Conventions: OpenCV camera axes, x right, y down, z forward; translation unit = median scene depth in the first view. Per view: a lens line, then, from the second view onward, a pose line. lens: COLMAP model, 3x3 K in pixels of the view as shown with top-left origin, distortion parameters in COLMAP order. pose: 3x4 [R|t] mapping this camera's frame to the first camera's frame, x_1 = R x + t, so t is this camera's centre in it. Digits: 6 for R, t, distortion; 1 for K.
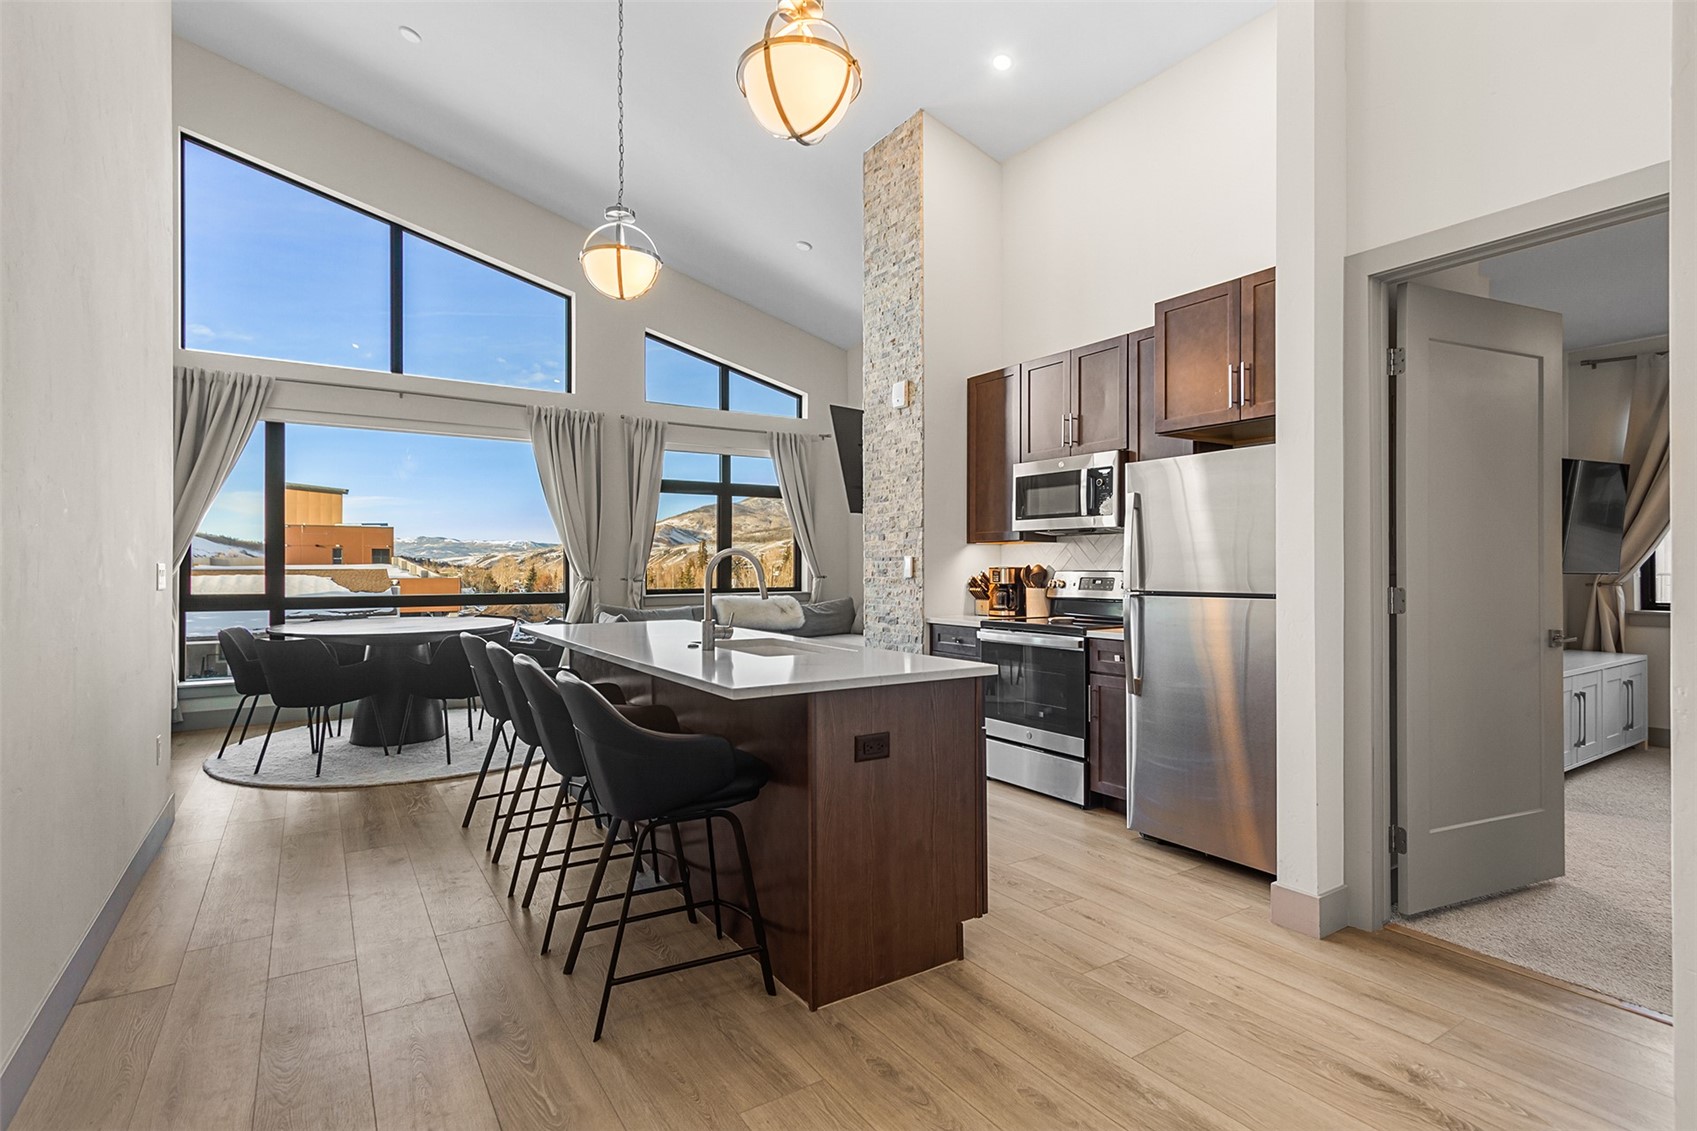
lens RADIAL K [[808.7, 0, 832.2], [0, 808.7, 562.1], [0, 0, 1]] dist [0.006718, -0.003714]
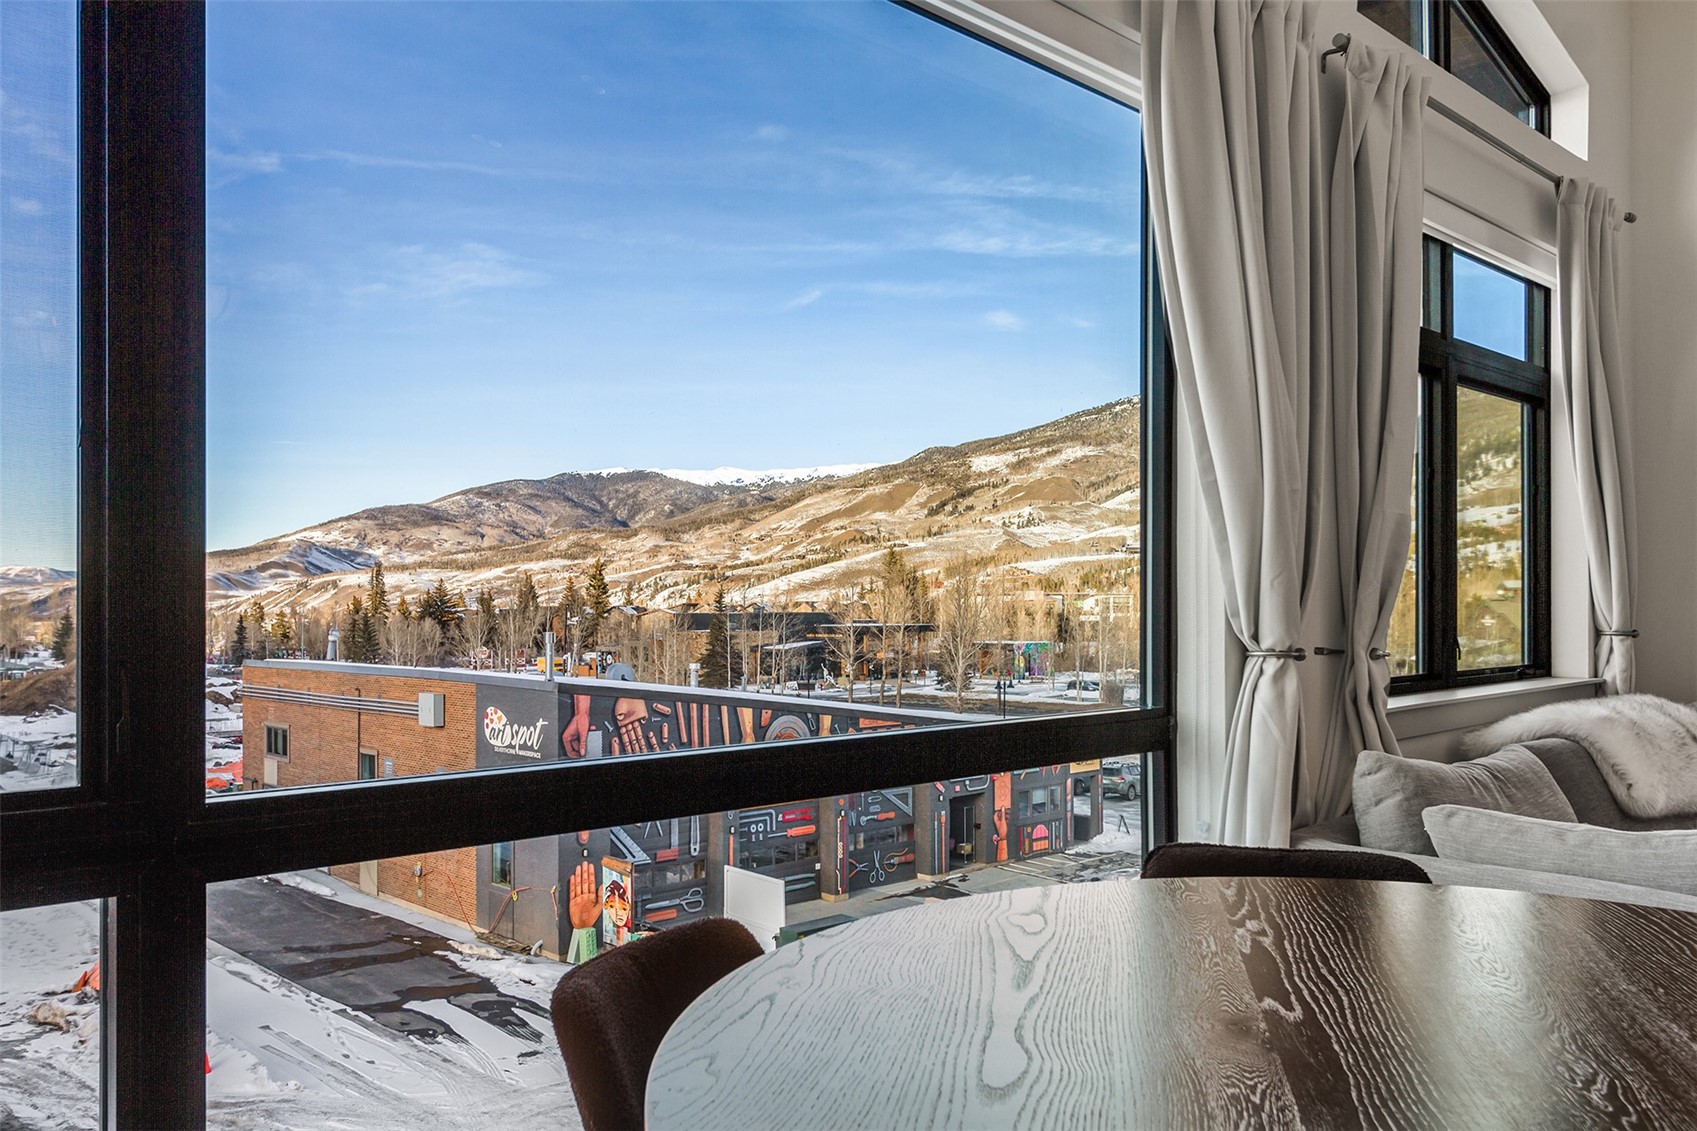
lens RADIAL K [[1310.6, 0, 846.4], [0, 1310.6, 590.5], [0, 0, 1]] dist [0.000954, 0.016084]
pose [[0.983033, -0.004358, 0.183379, -0.723307], [0.005662, 0.999962, -0.006589, 0.003534], [-0.183344, 0.007515, 0.983020, 0.878262]]
